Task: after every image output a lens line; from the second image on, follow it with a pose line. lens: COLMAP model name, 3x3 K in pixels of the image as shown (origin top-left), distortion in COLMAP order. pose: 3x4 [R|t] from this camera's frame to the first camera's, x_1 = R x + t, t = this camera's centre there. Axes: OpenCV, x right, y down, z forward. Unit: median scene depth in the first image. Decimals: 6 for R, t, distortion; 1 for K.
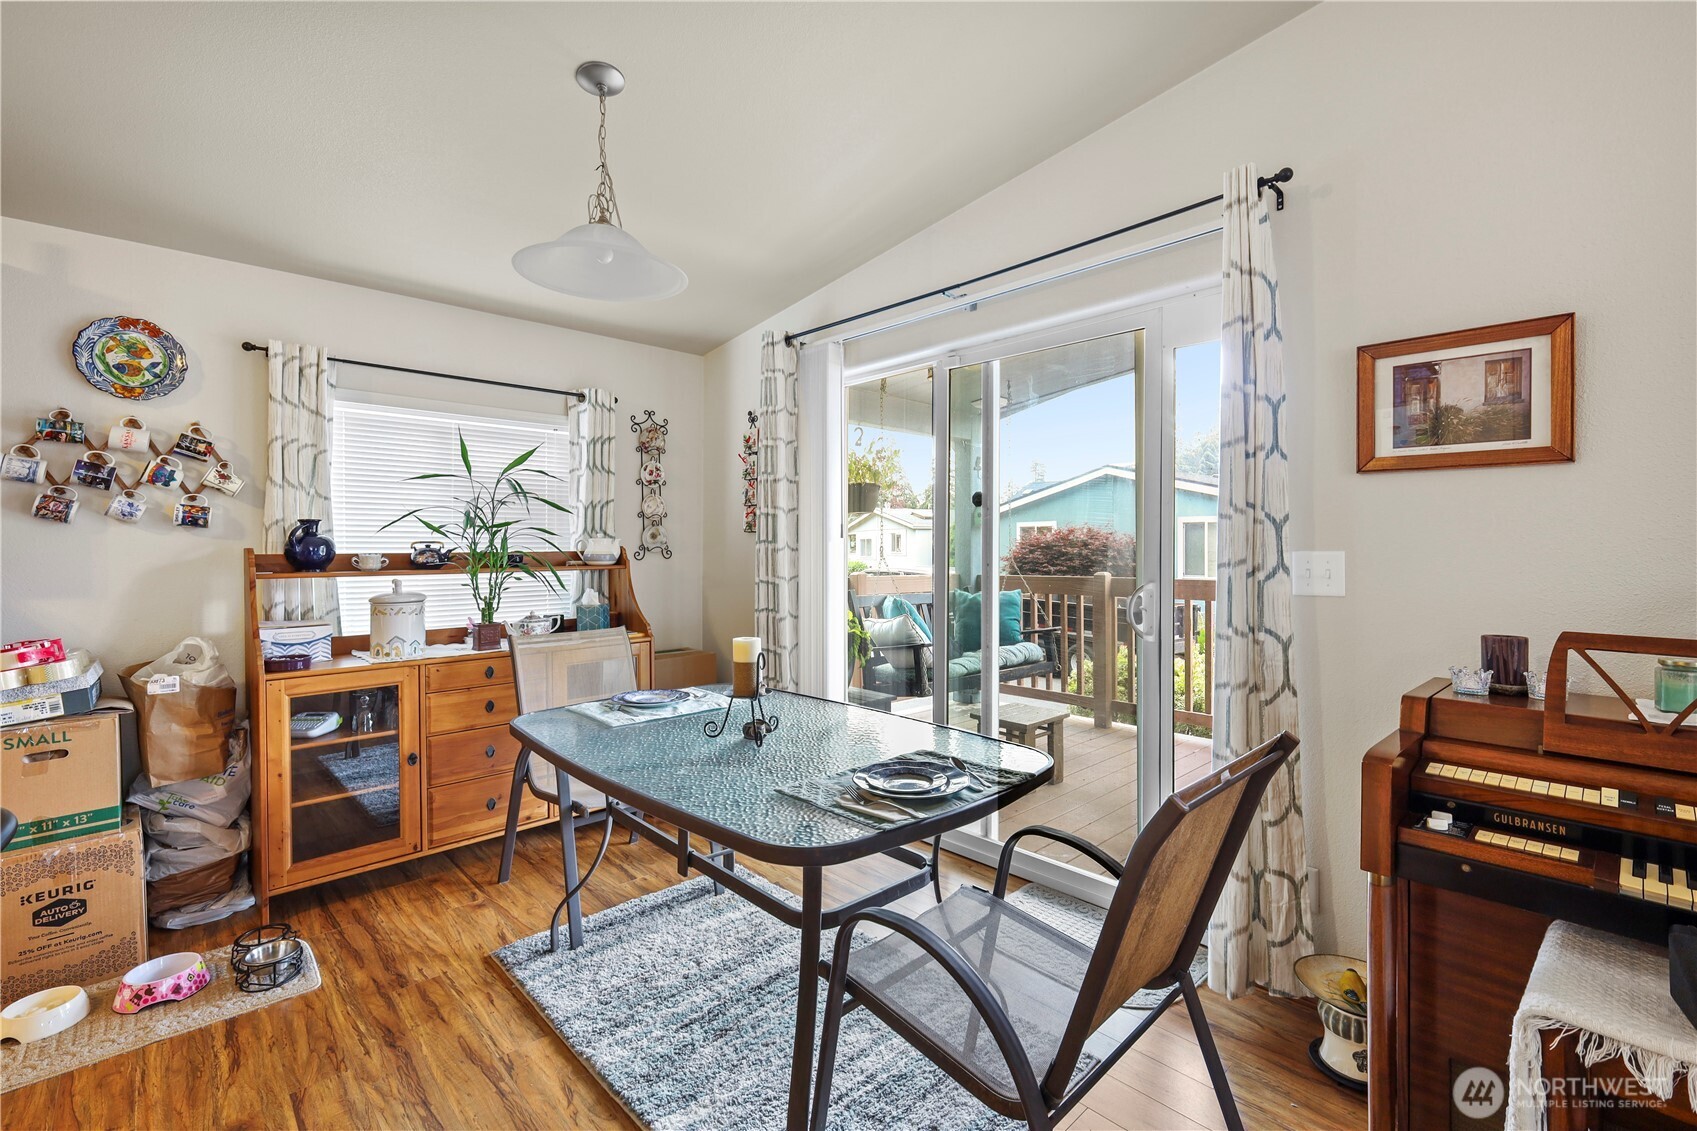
lens RADIAL K [[746.4, 0, 838.9], [0, 746.4, 555.0], [0, 0, 1]] dist [0.002492, 0.000621]
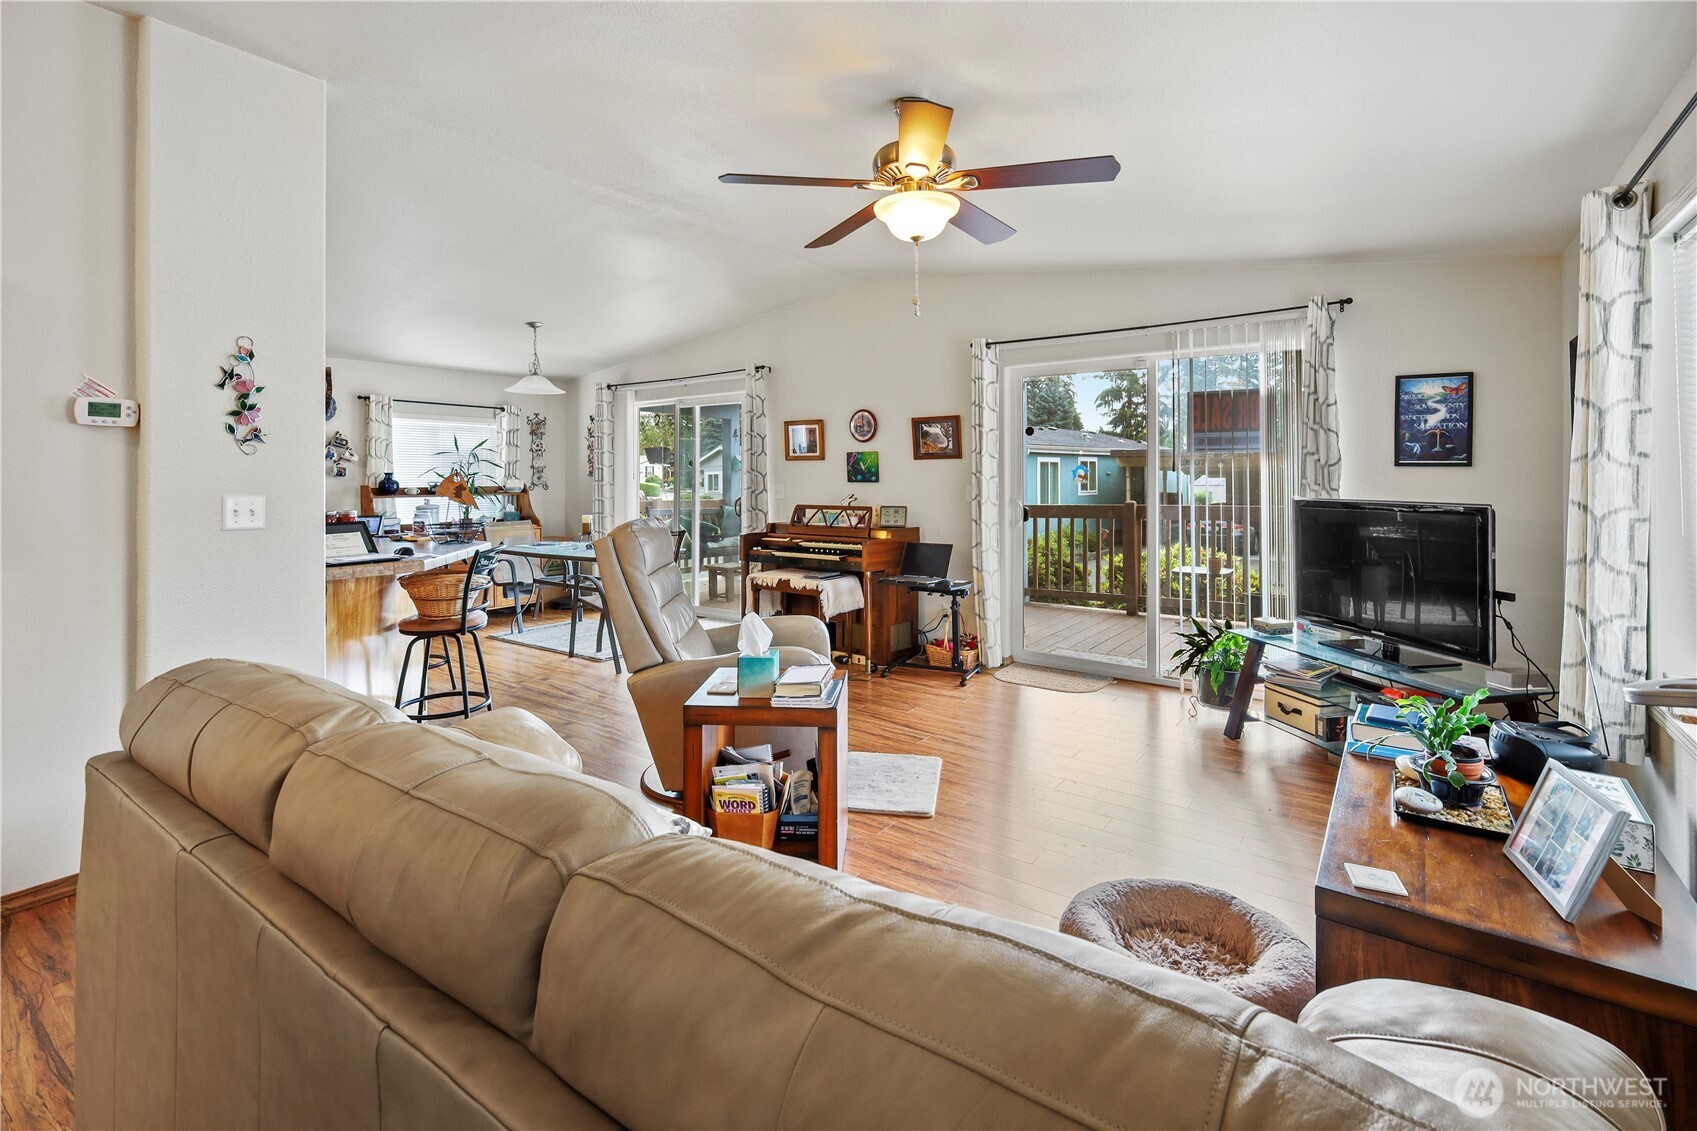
lens RADIAL K [[746.4, 0, 847.4], [0, 746.4, 478.3], [0, 0, 1]] dist [0.002492, 0.000621]
pose [[0.979682, -0.002773, 0.200539, 0.177156], [0.005716, 0.999884, -0.014099, 0.008560], [-0.200476, 0.014959, 0.979584, -1.268624]]
